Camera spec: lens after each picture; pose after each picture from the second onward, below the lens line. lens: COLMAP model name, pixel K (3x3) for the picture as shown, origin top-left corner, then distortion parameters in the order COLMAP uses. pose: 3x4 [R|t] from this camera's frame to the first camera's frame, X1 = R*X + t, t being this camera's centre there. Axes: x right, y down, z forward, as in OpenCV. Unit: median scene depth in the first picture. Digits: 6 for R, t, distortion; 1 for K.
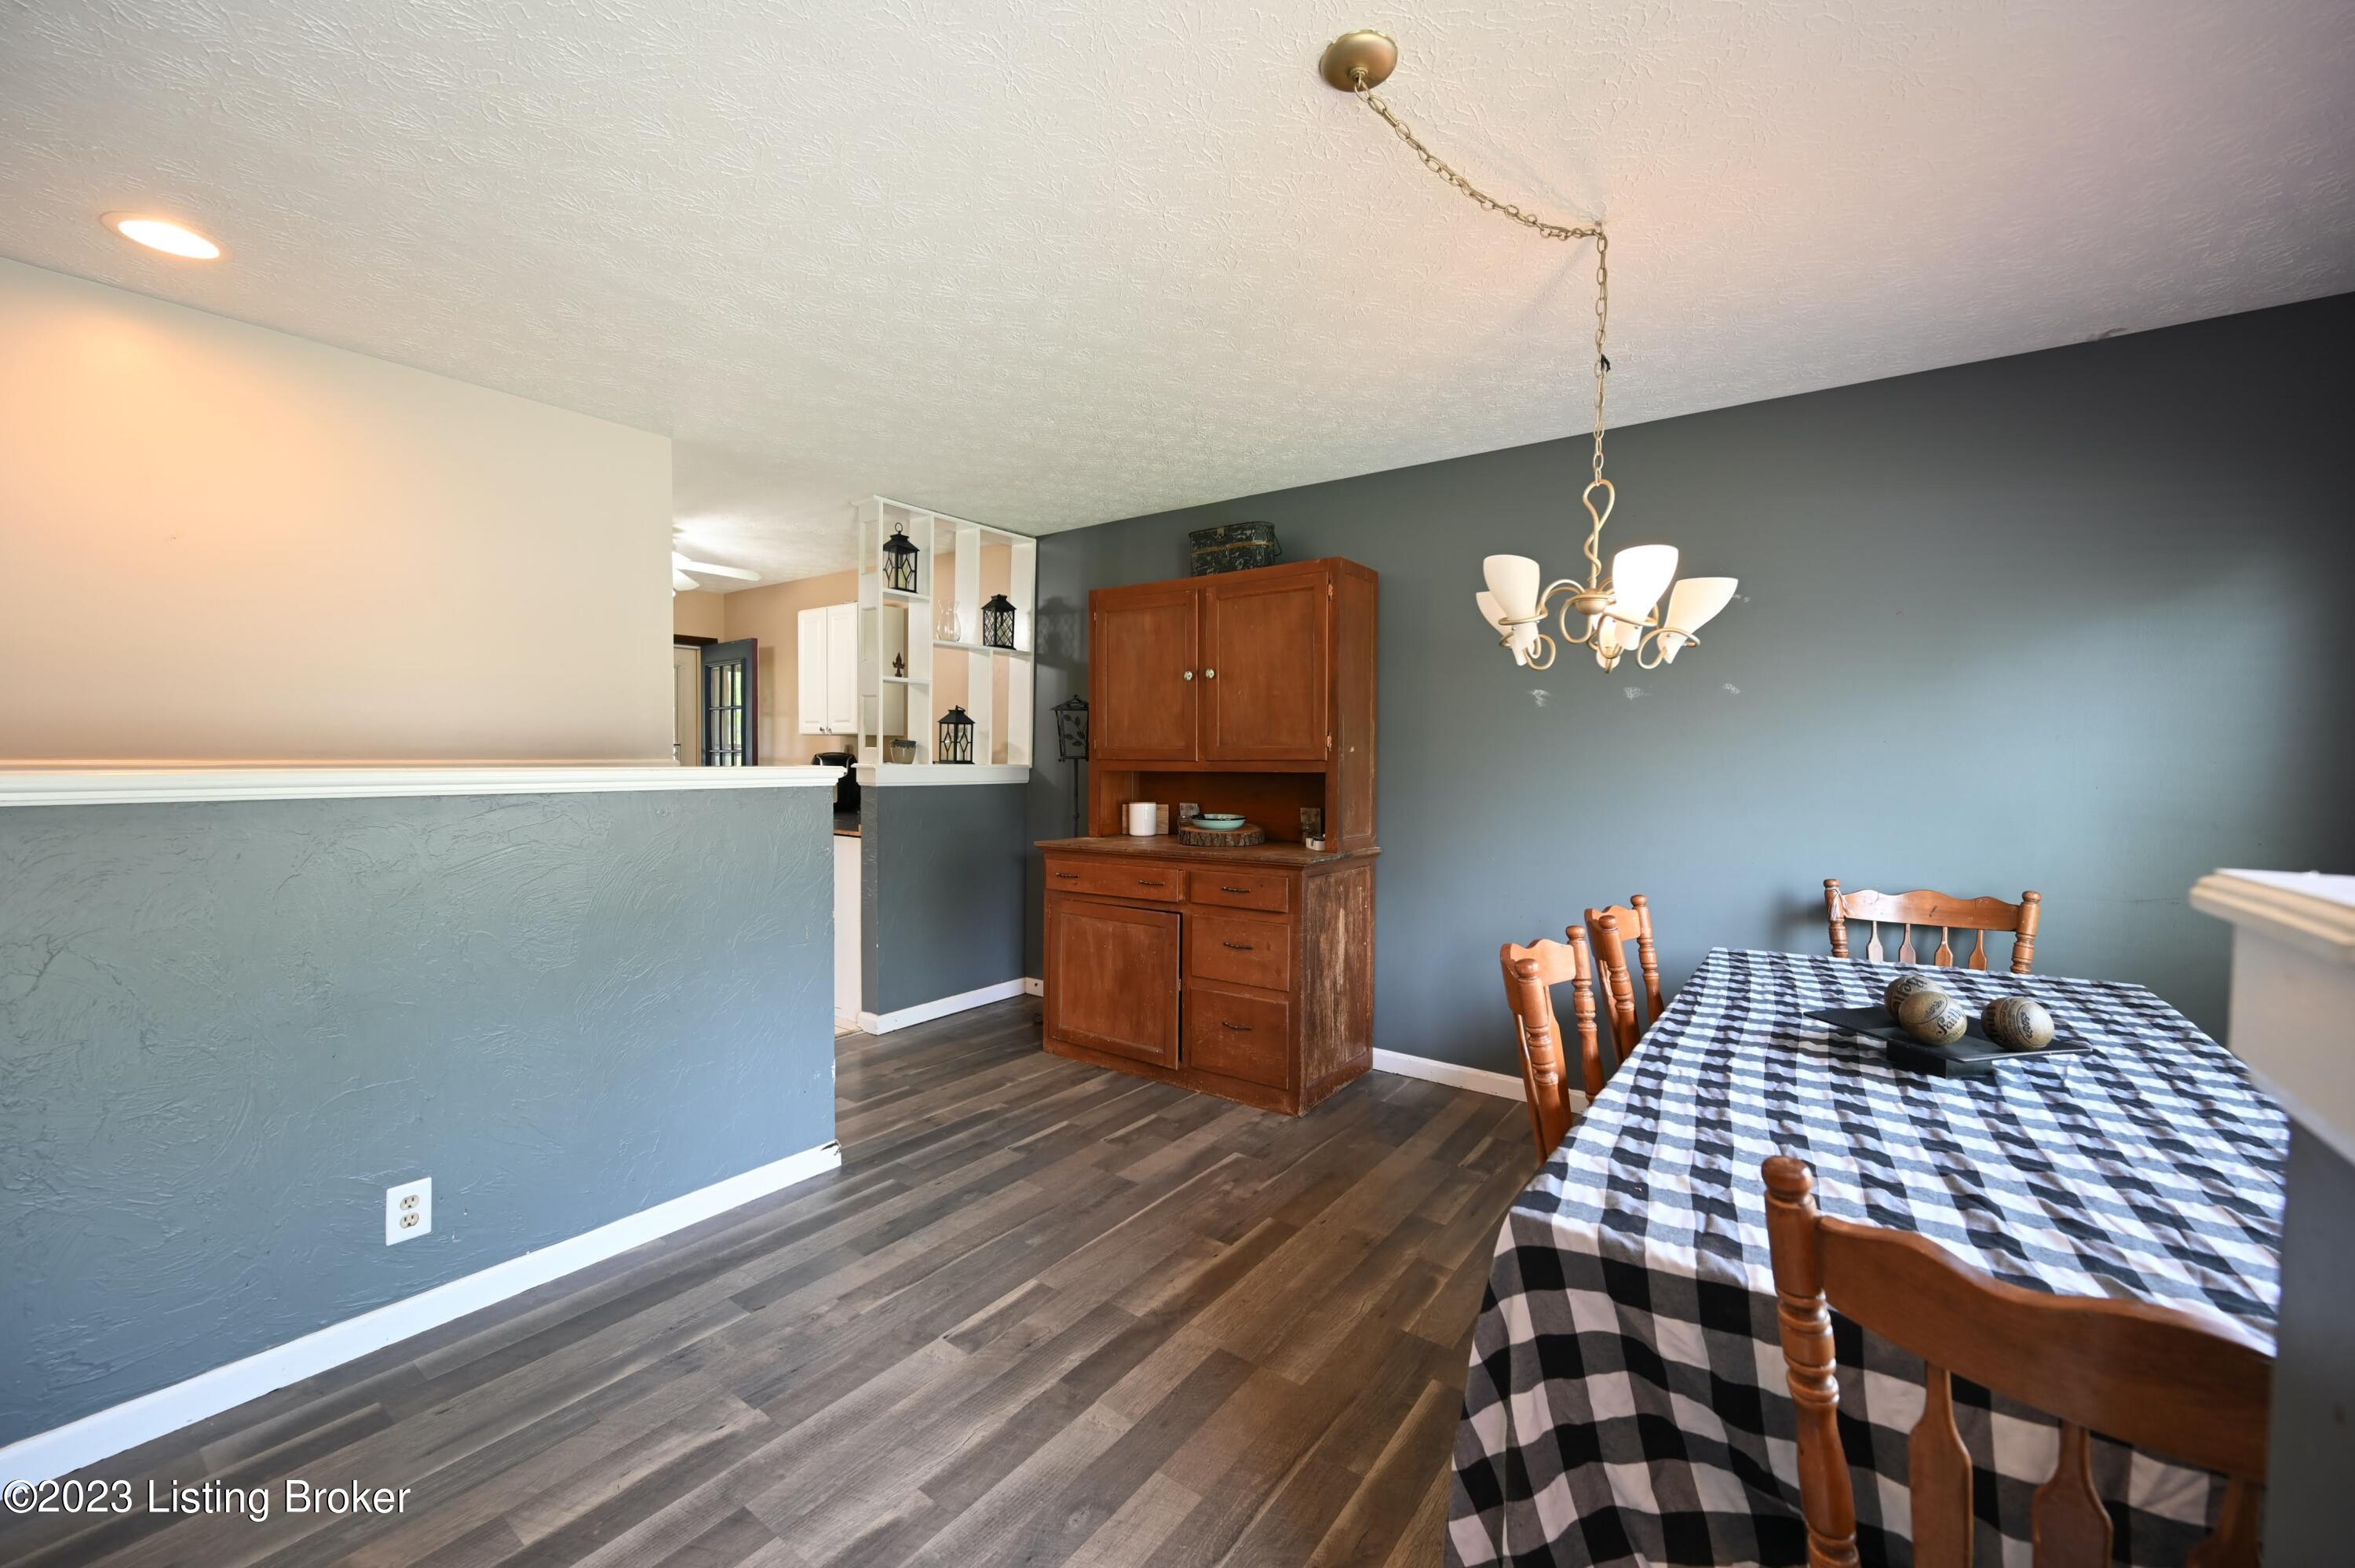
lens RADIAL K [[932.1, 0, 1173.1], [0, 932.1, 779.2], [0, 0, 1]] dist [-0.002422, 0.001409]
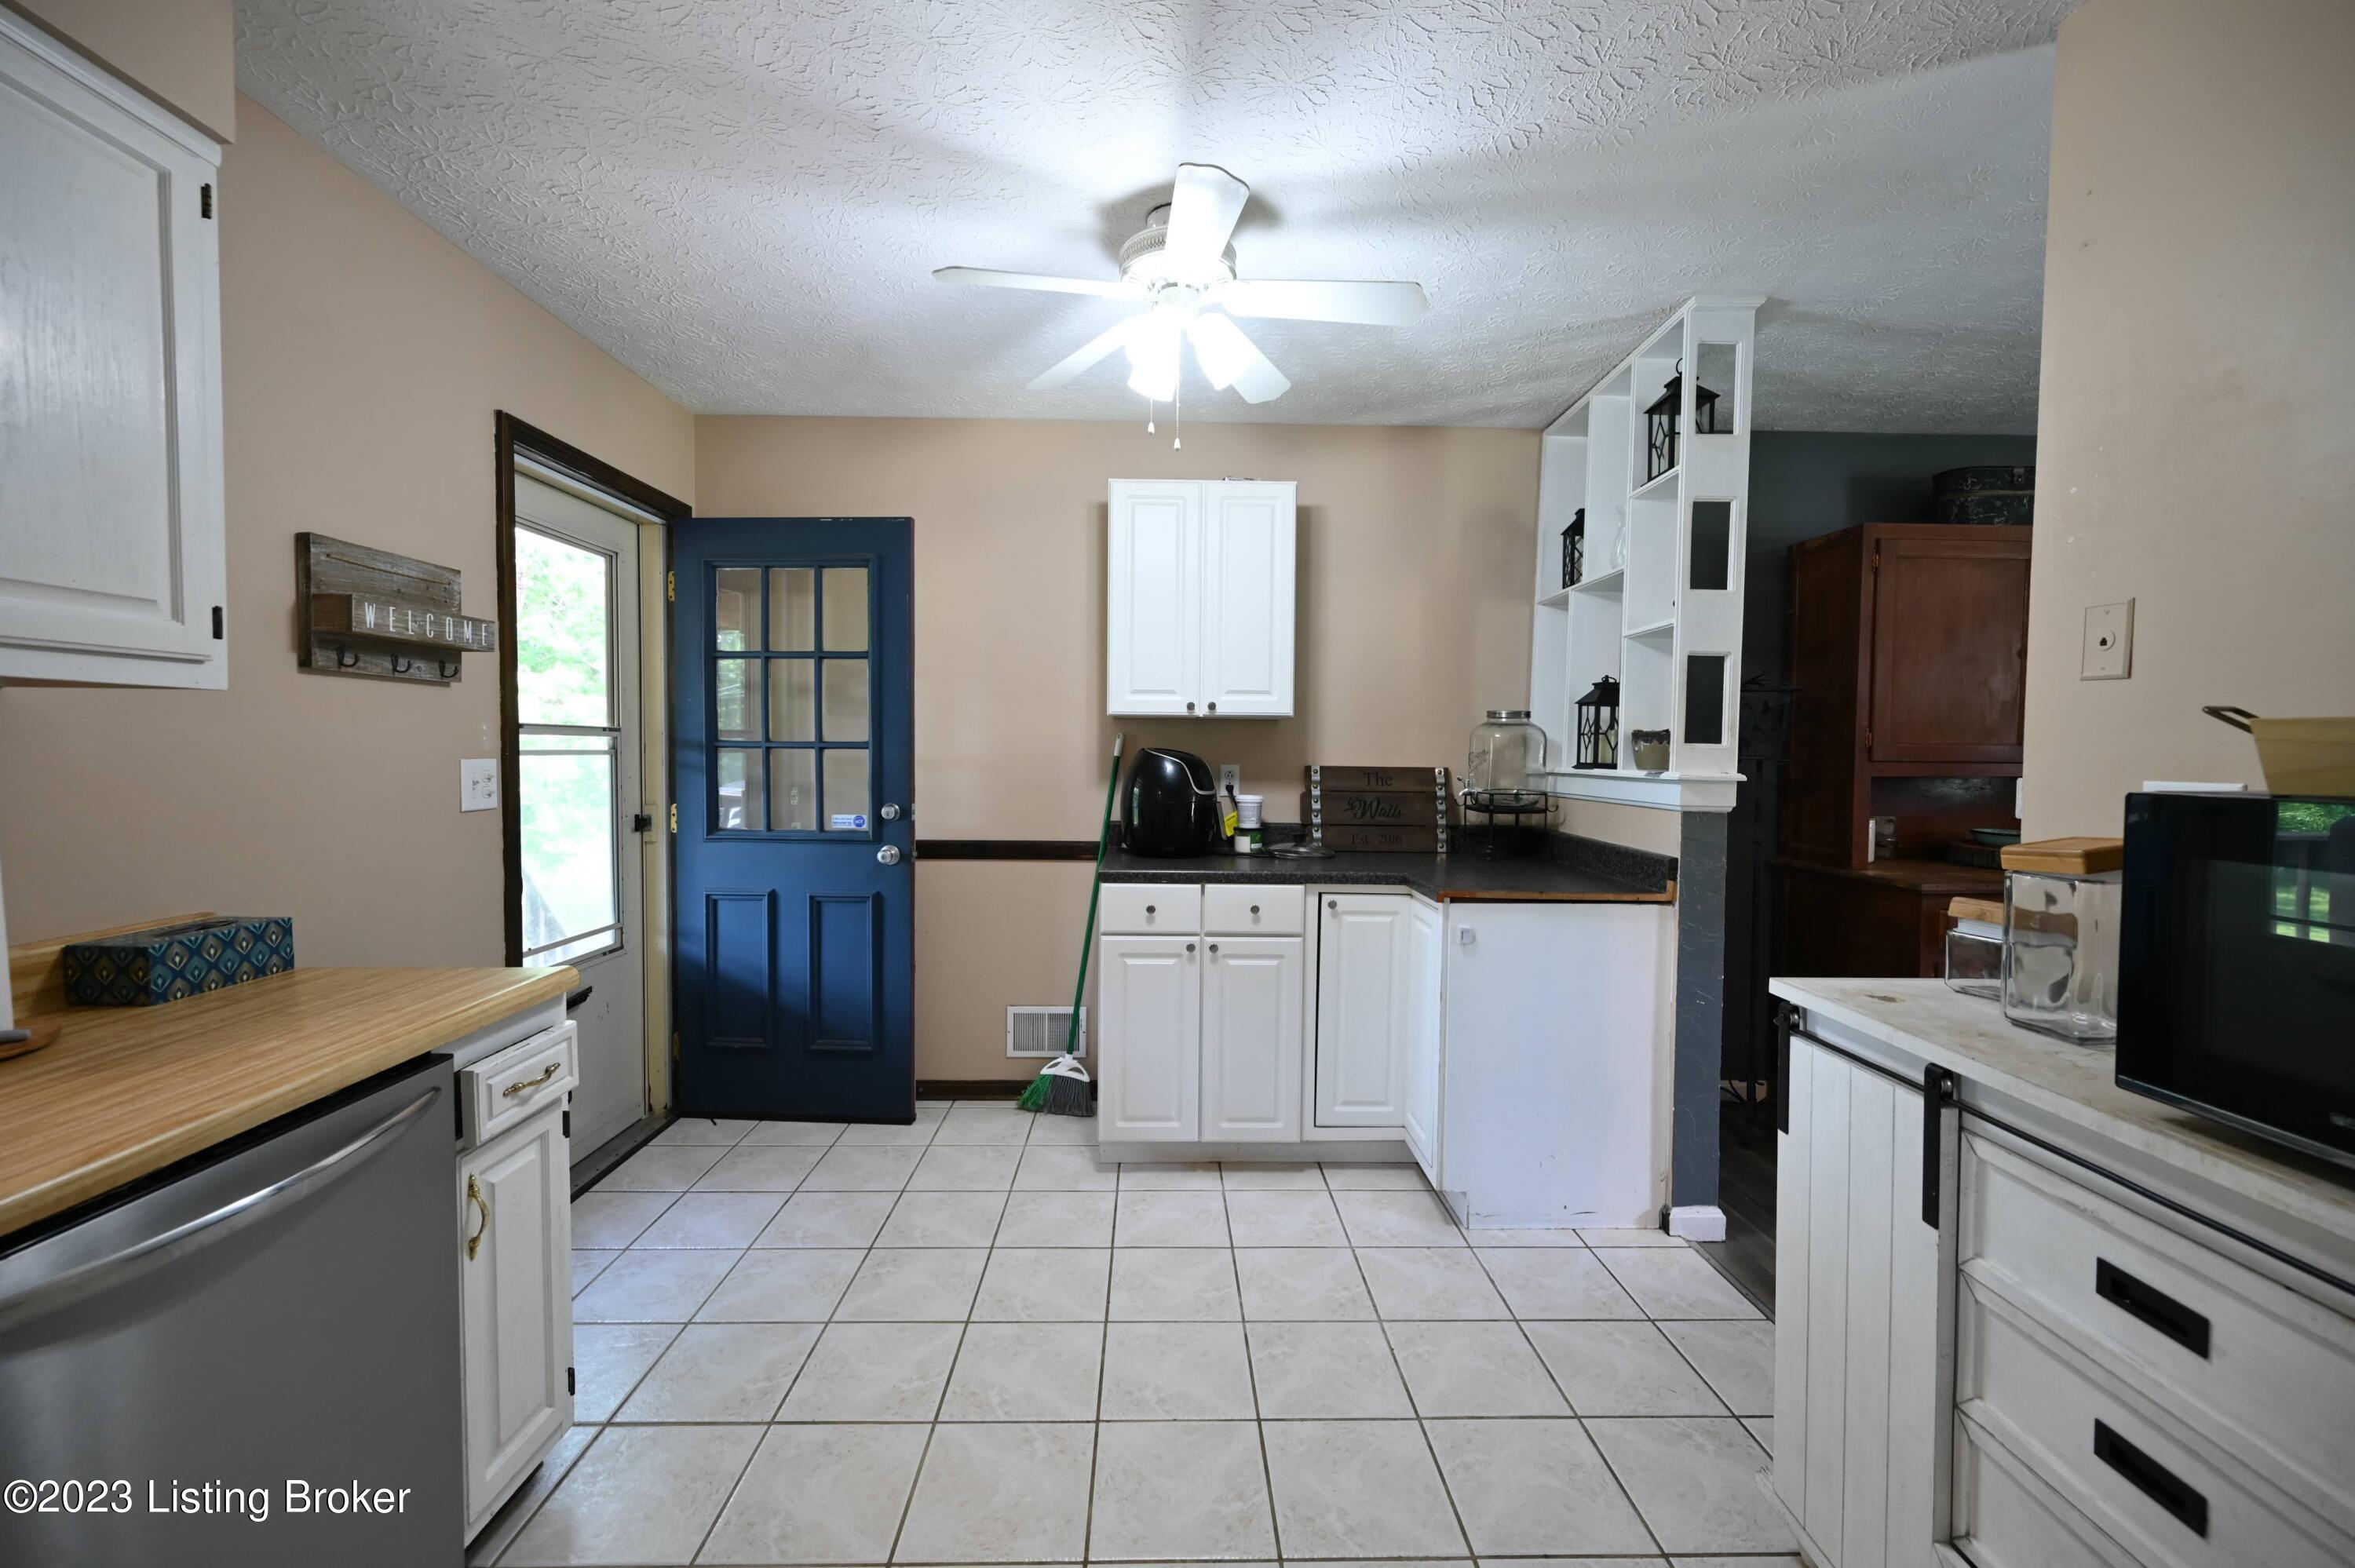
lens RADIAL K [[932.1, 0, 1179.3], [0, 932.1, 775.9], [0, 0, 1]] dist [-0.002422, 0.001409]
pose [[0.792376, -0.024437, 0.609544, -1.172353], [0.017014, 0.999694, 0.017962, -0.038999], [-0.609796, -0.003862, 0.792549, 0.939705]]
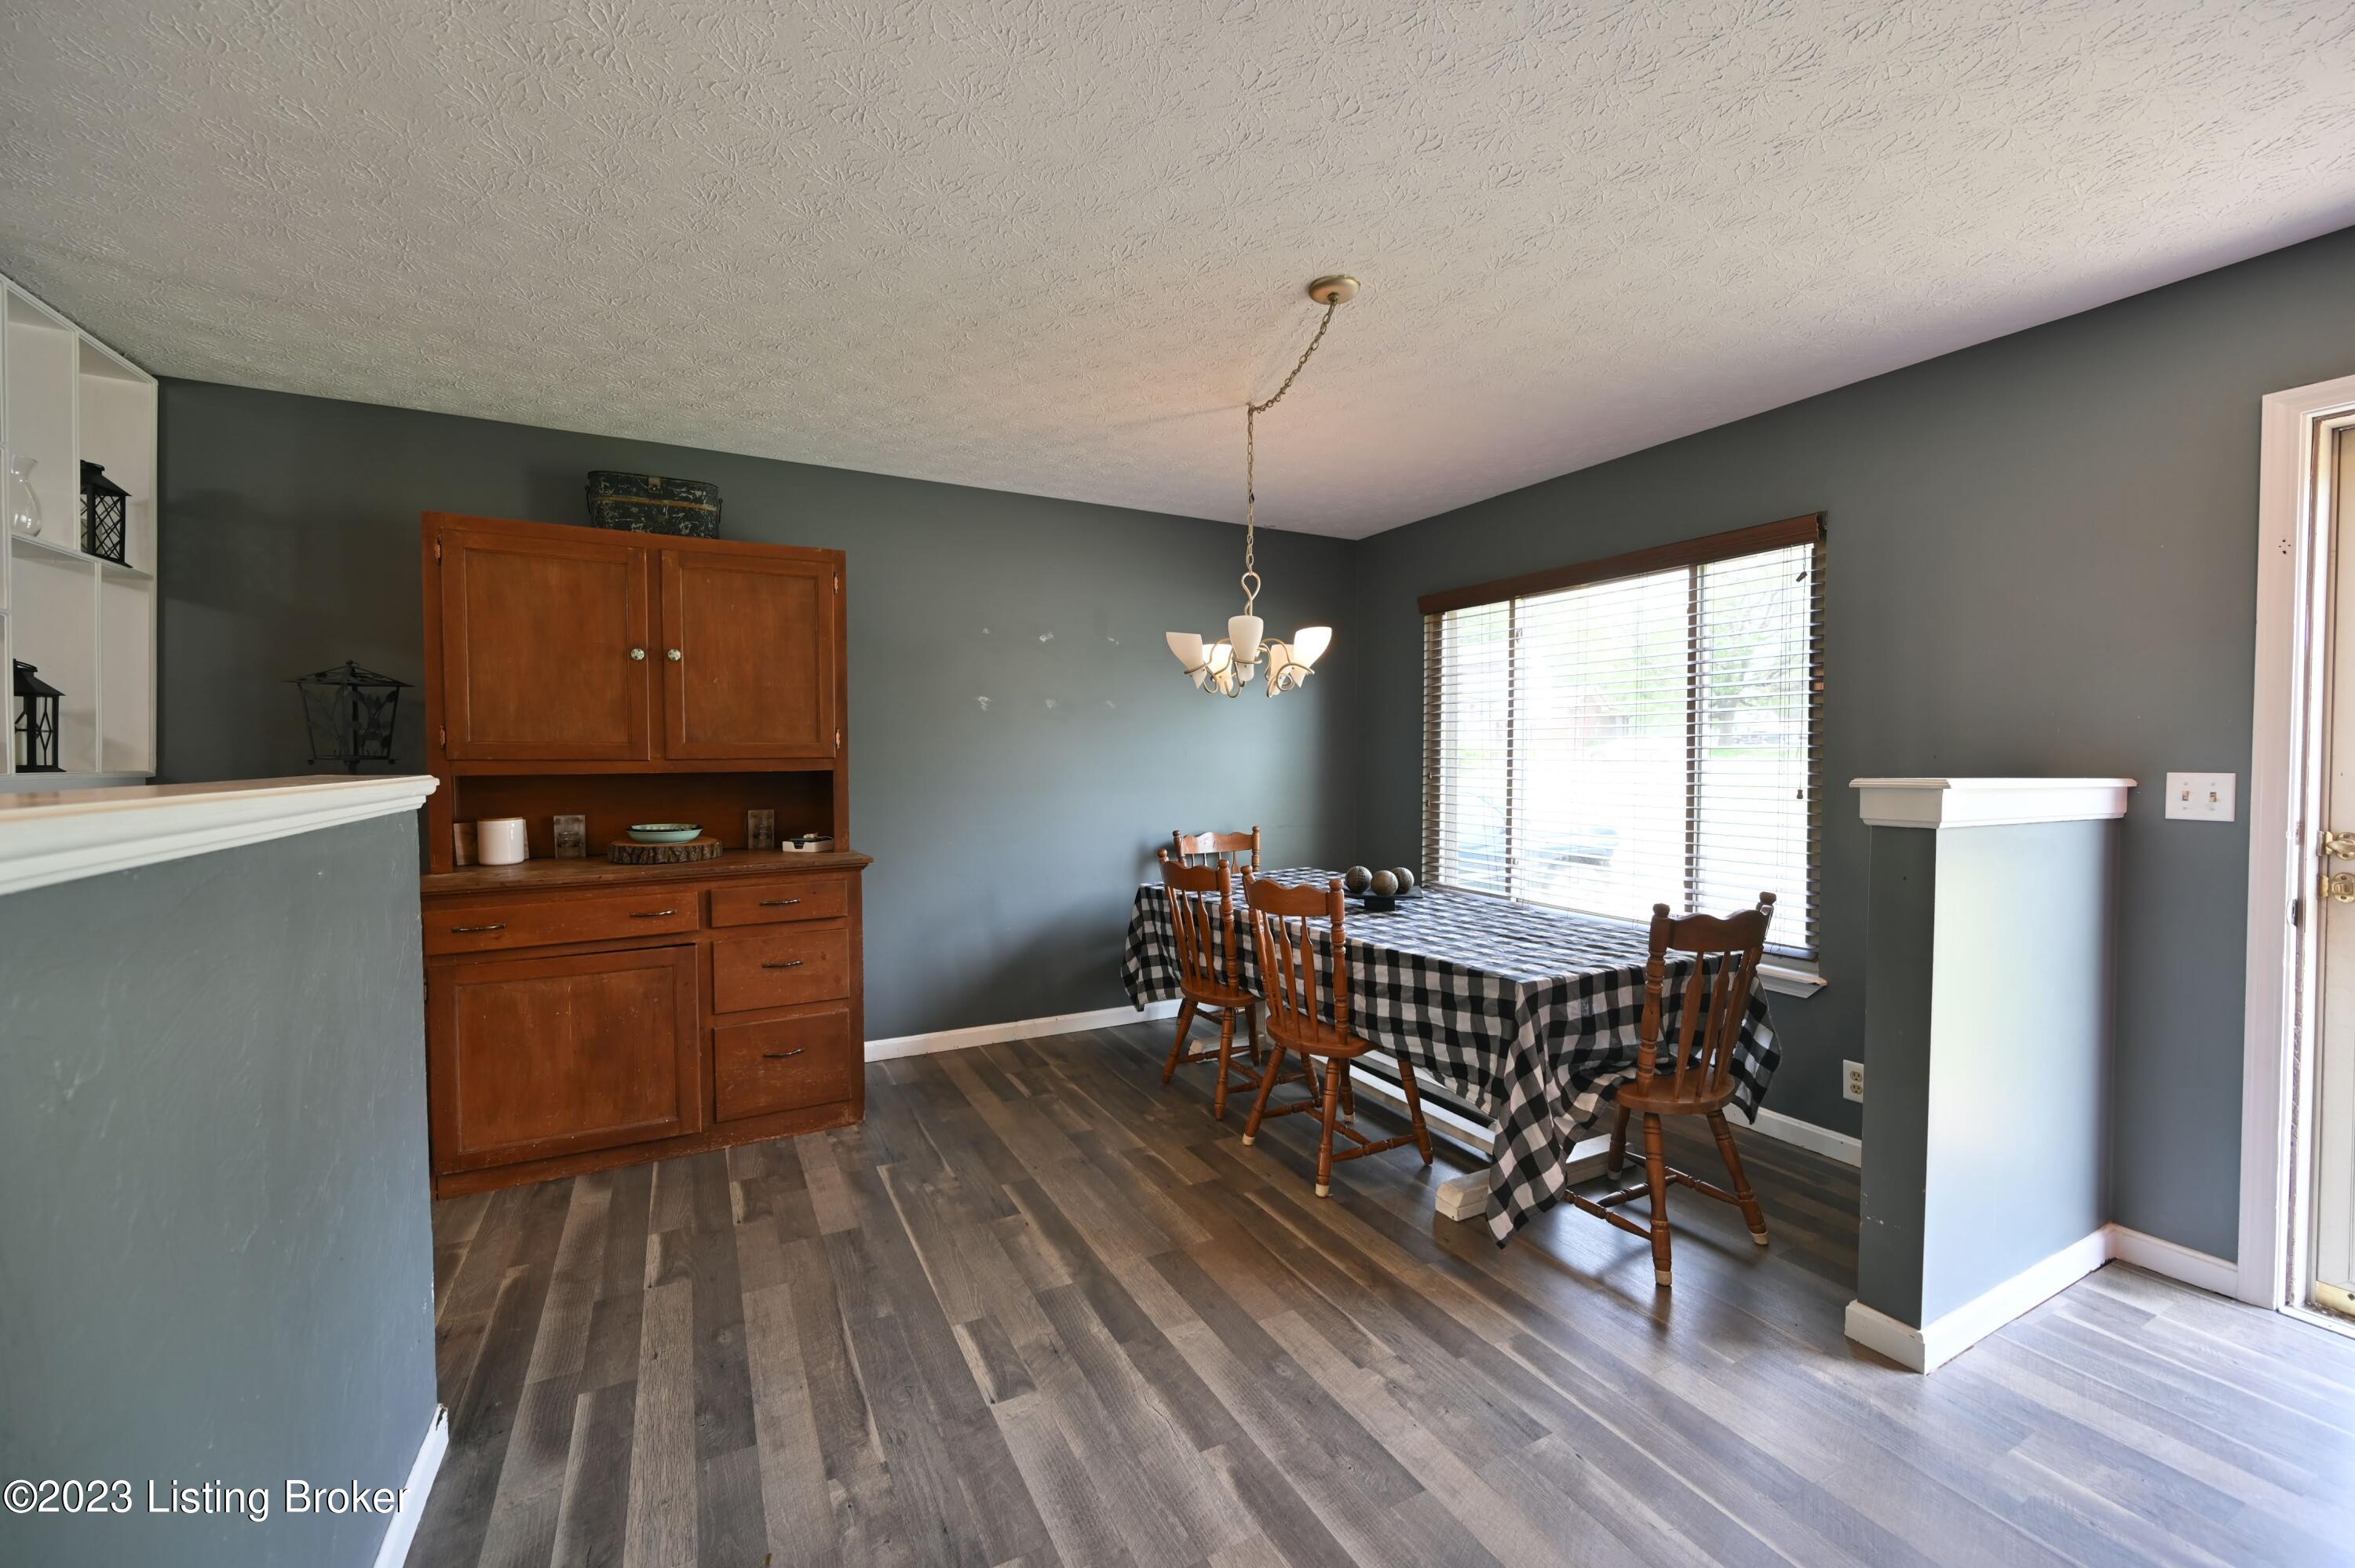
lens RADIAL K [[932.1, 0, 1177.5], [0, 932.1, 776.7], [0, 0, 1]] dist [-0.002422, 0.001409]
pose [[0.431754, -0.028865, 0.901529, -0.583414], [0.025272, 0.999483, 0.019898, -0.011239], [-0.901637, 0.014192, 0.432260, 0.267746]]
